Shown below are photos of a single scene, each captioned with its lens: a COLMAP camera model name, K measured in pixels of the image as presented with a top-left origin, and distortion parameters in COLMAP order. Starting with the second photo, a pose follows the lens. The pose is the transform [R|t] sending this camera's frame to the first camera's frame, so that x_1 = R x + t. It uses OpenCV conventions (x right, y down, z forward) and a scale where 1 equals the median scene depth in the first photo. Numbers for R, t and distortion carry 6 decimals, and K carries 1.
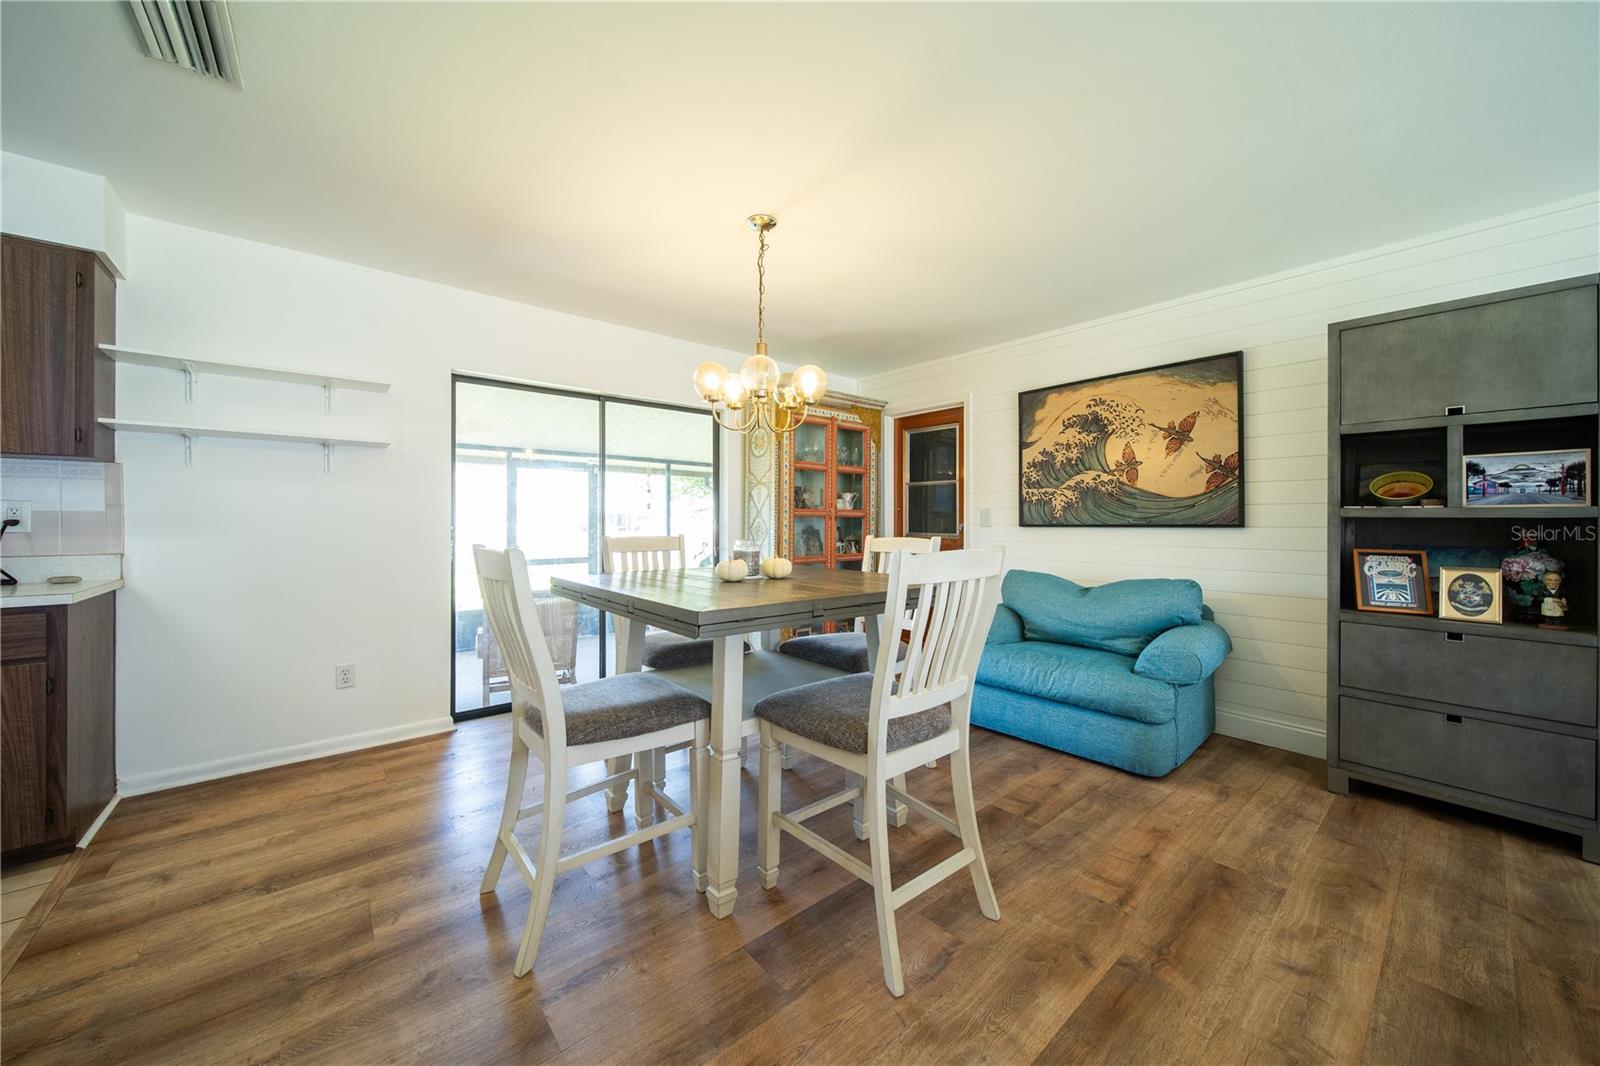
lens RADIAL K [[570.6, 0, 798.6], [0, 570.6, 520.5], [0, 0, 1]] dist [0.000349, -0.000658]
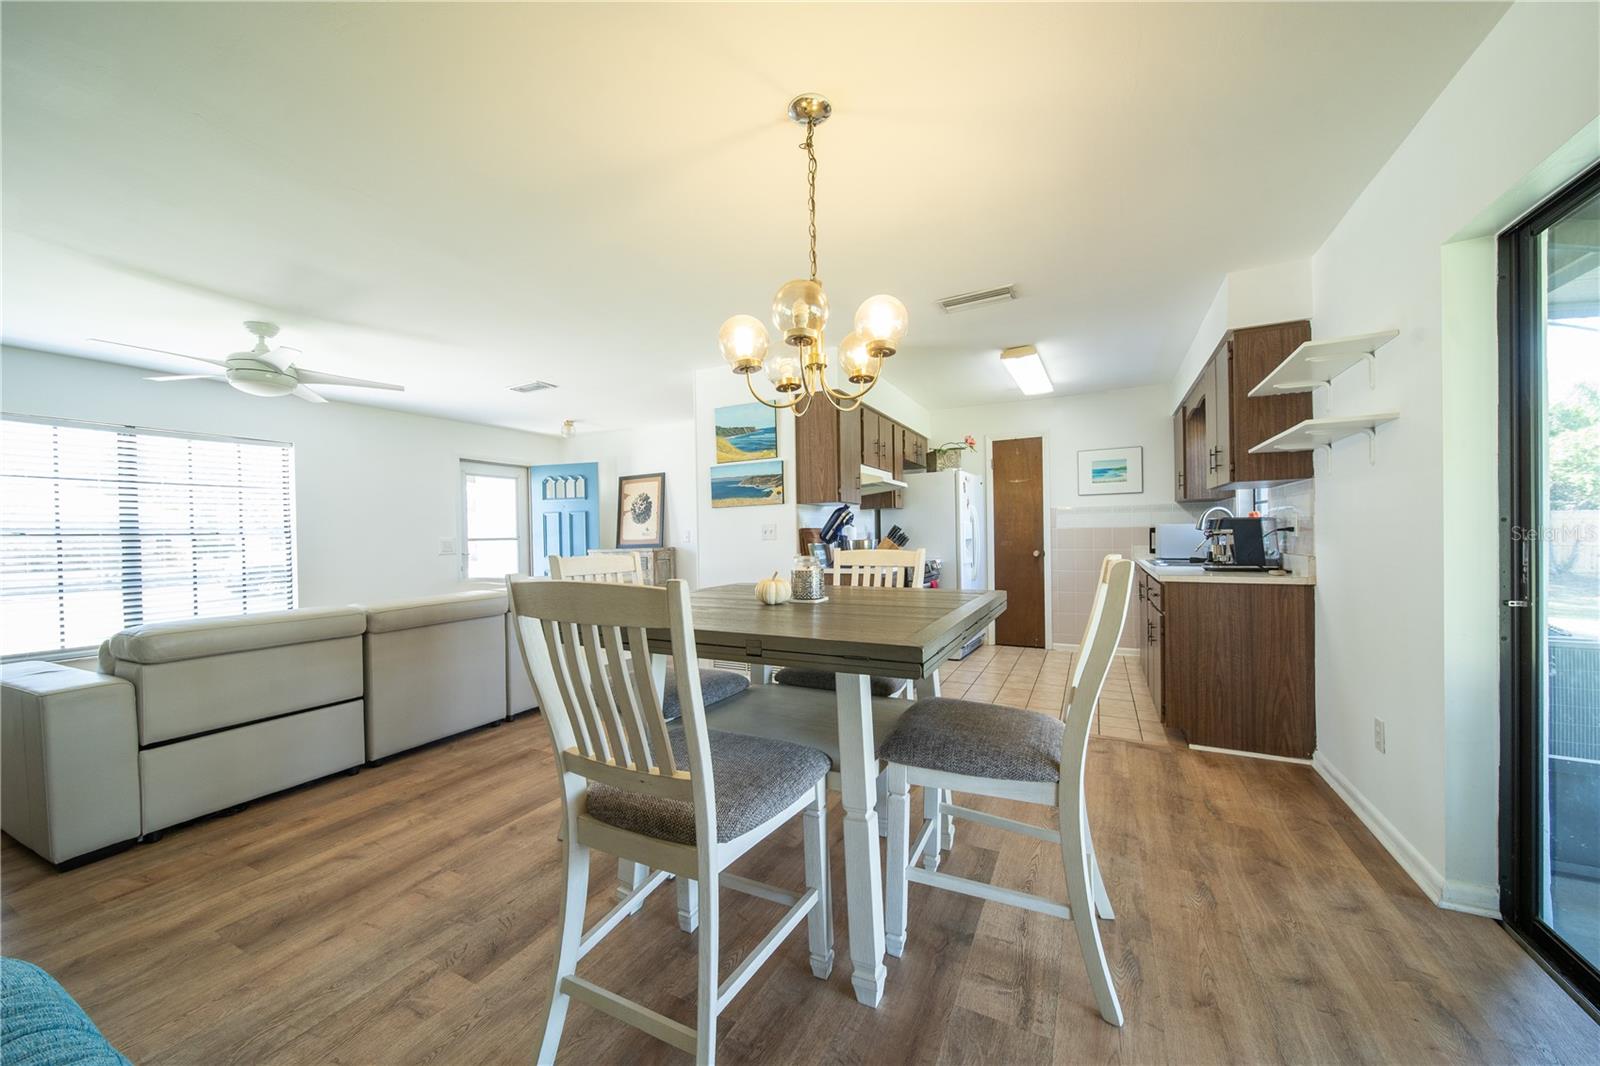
lens RADIAL K [[570.6, 0, 793.9], [0, 570.6, 541.2], [0, 0, 1]] dist [0.000349, -0.000658]
pose [[-0.924927, 0.016650, -0.379780, 0.153629], [0.013442, 0.999848, 0.011097, -0.000611], [0.379907, 0.005159, -0.925010, 1.101253]]
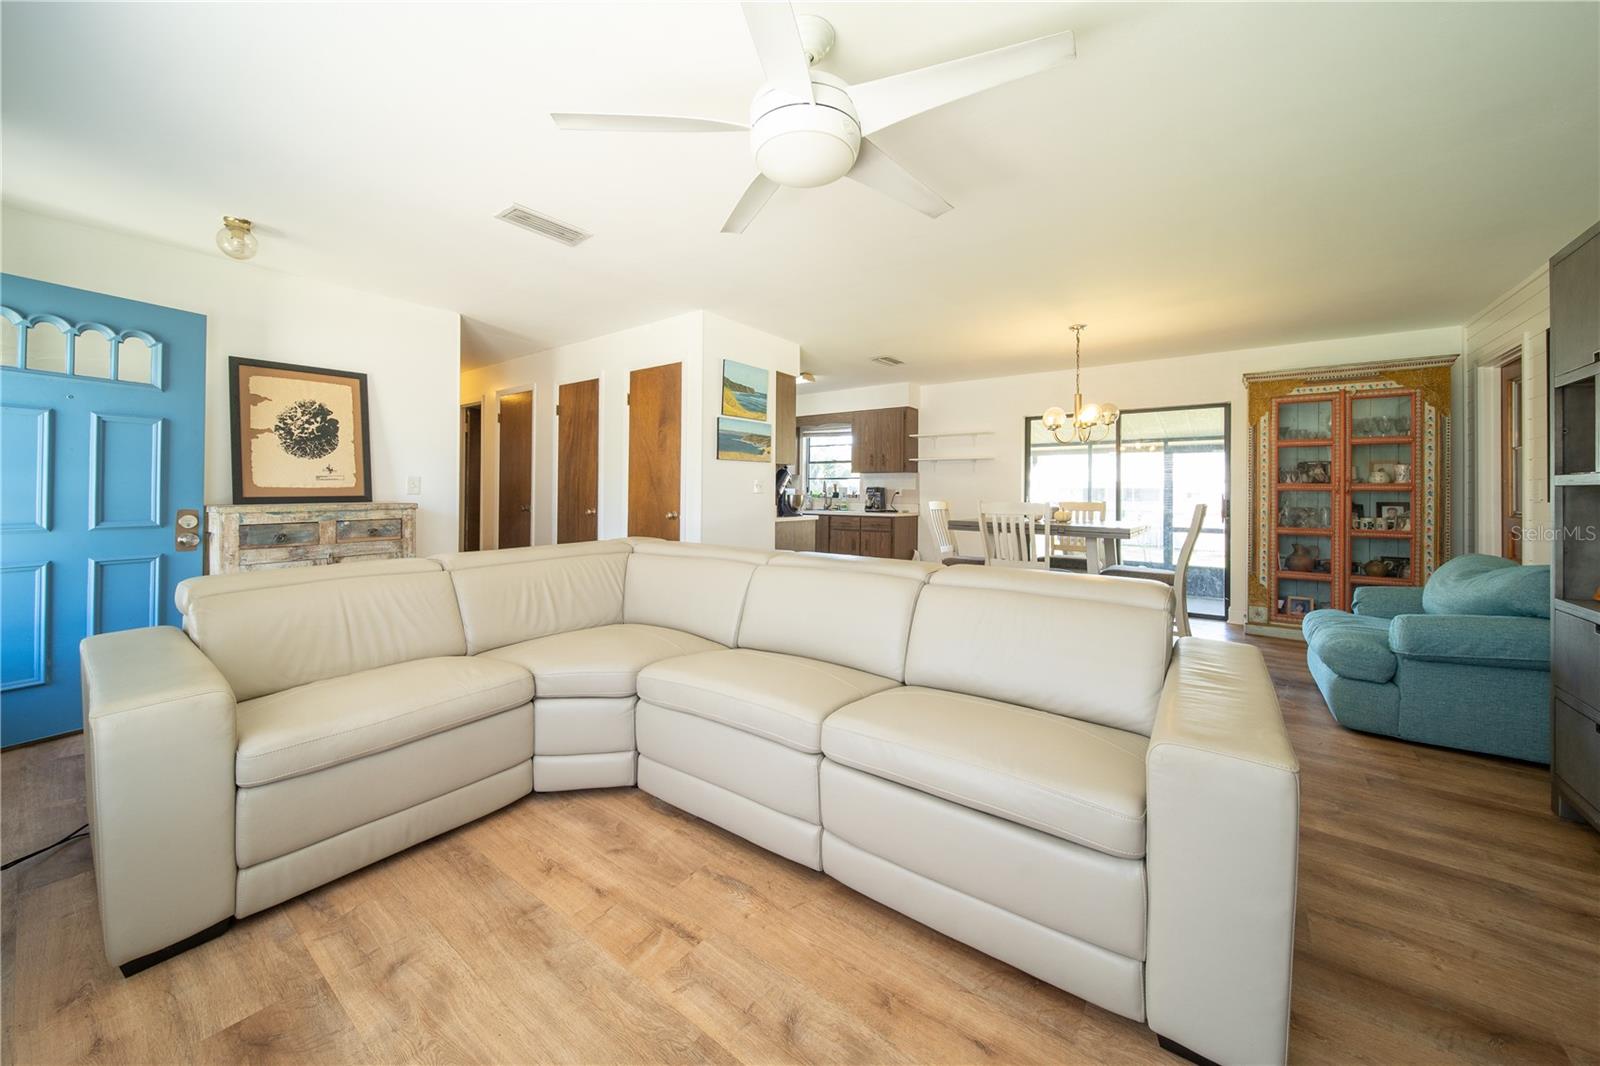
lens RADIAL K [[570.6, 0, 776.7], [0, 570.6, 496.5], [0, 0, 1]] dist [0.000349, -0.000658]
pose [[0.194213, 0.004508, -0.980949, 1.026935], [-0.008971, 0.999956, 0.002819, 0.012212], [0.980918, 0.008253, 0.194244, -0.194812]]
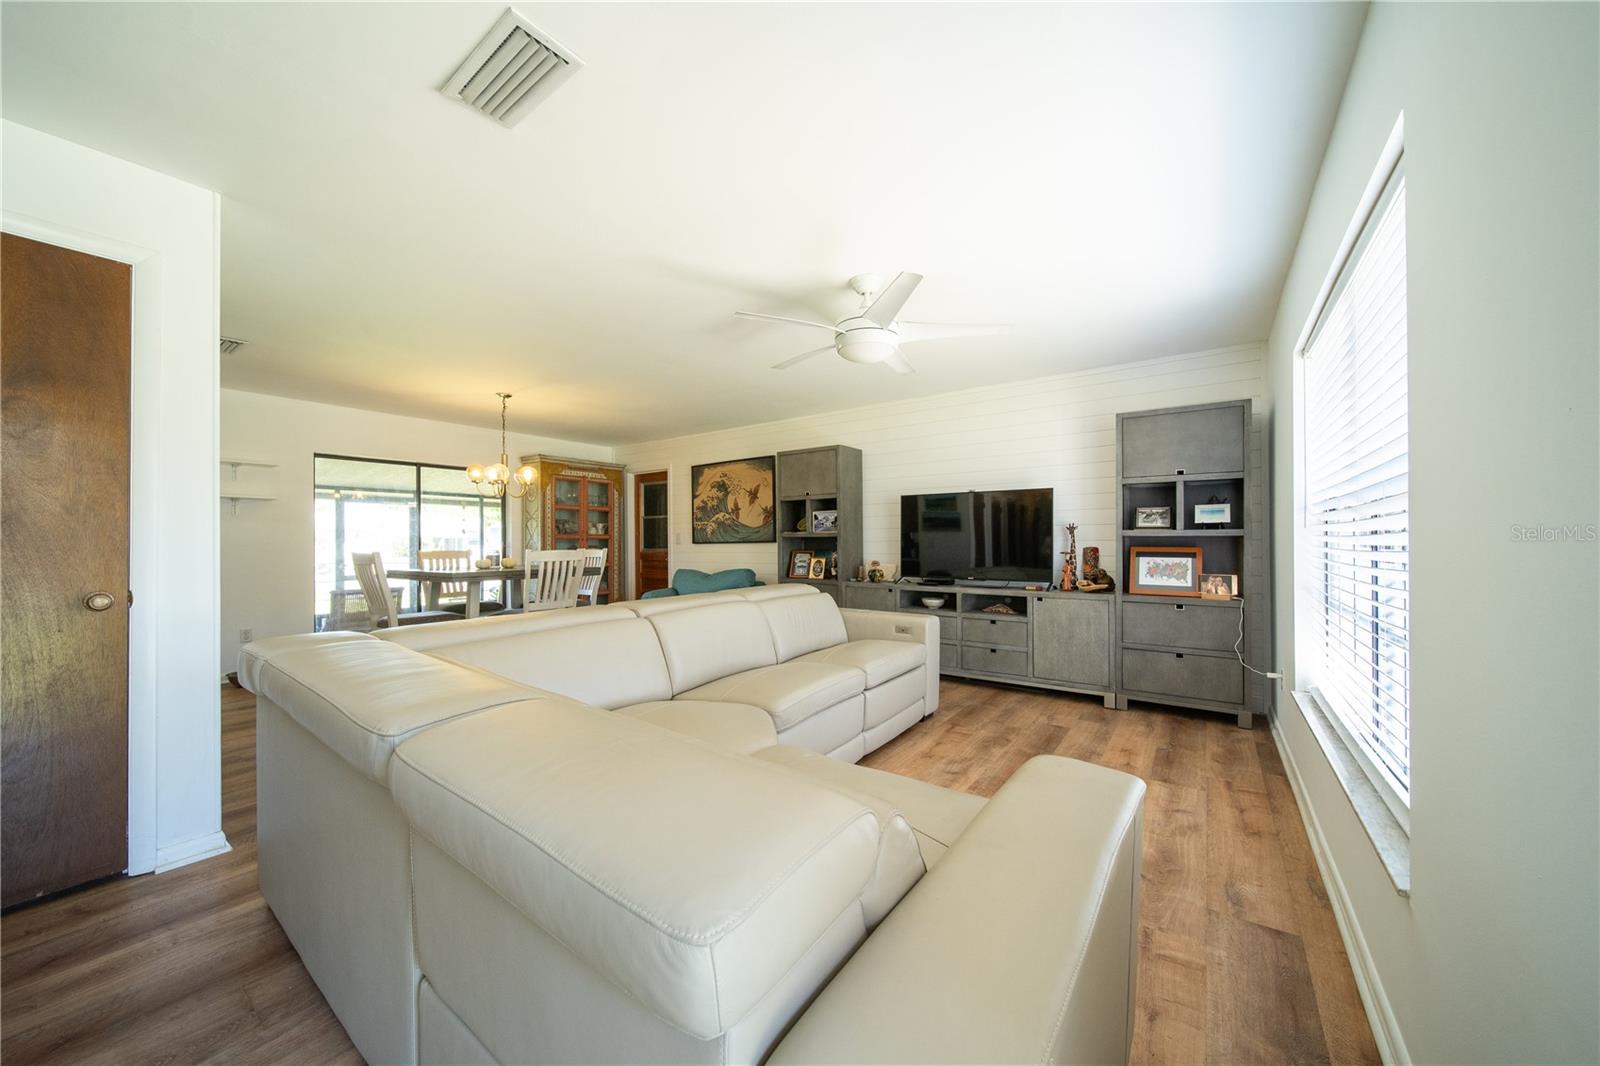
lens RADIAL K [[570.6, 0, 800.2], [0, 570.6, 541.3], [0, 0, 1]] dist [0.000349, -0.000658]
pose [[0.969902, -0.010357, 0.243274, 0.308515], [0.010740, 0.999942, -0.000249, 0.008214], [-0.243257, 0.002854, 0.969958, -0.827507]]
